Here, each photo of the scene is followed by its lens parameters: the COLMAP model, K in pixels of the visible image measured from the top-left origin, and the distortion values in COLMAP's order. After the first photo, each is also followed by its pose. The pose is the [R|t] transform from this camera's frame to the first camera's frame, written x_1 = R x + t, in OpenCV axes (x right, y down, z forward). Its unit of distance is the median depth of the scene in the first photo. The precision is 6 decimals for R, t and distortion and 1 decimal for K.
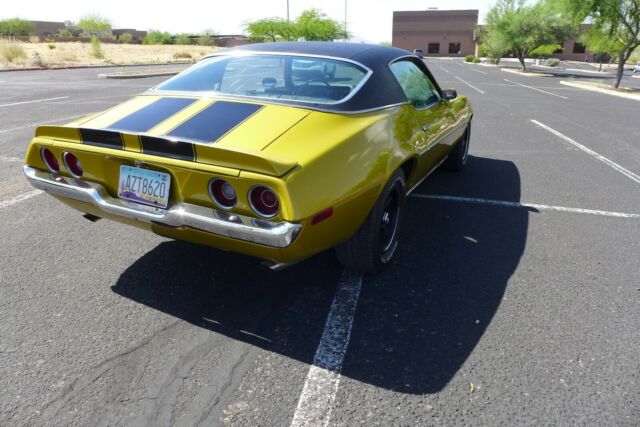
lens RADIAL K [[441.2, 0, 323.6], [0, 441.2, 211.0], [0, 0, 1]] dist [-0.044151, 0.009963]
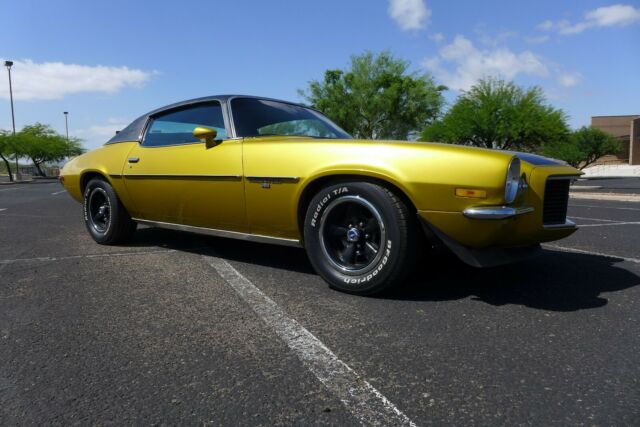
lens RADIAL K [[441.2, 0, 323.3], [0, 441.2, 214.5], [0, 0, 1]] dist [-0.044151, 0.009963]
pose [[0.818698, -0.080345, 0.568575, -0.100004], [0.217453, 0.959798, -0.177486, 0.003329], [-0.531458, 0.268946, 0.803256, 0.028473]]
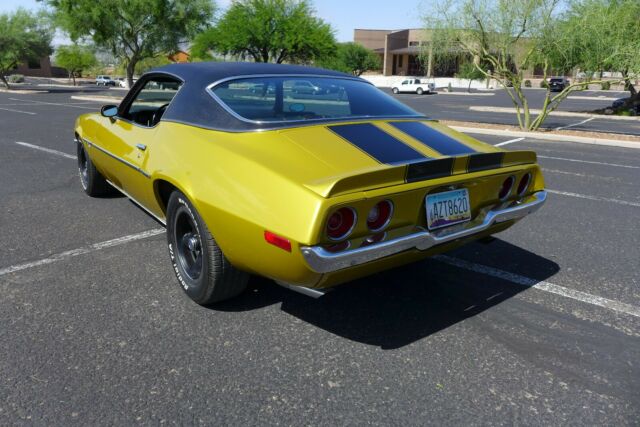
lens RADIAL K [[441.2, 0, 315.0], [0, 441.2, 208.2], [0, 0, 1]] dist [-0.044151, 0.009963]
pose [[0.472552, -0.263196, 0.841084, -0.076406], [0.294304, 0.946705, 0.130896, -0.015210], [-0.830710, 0.185680, 0.524827, 0.039103]]
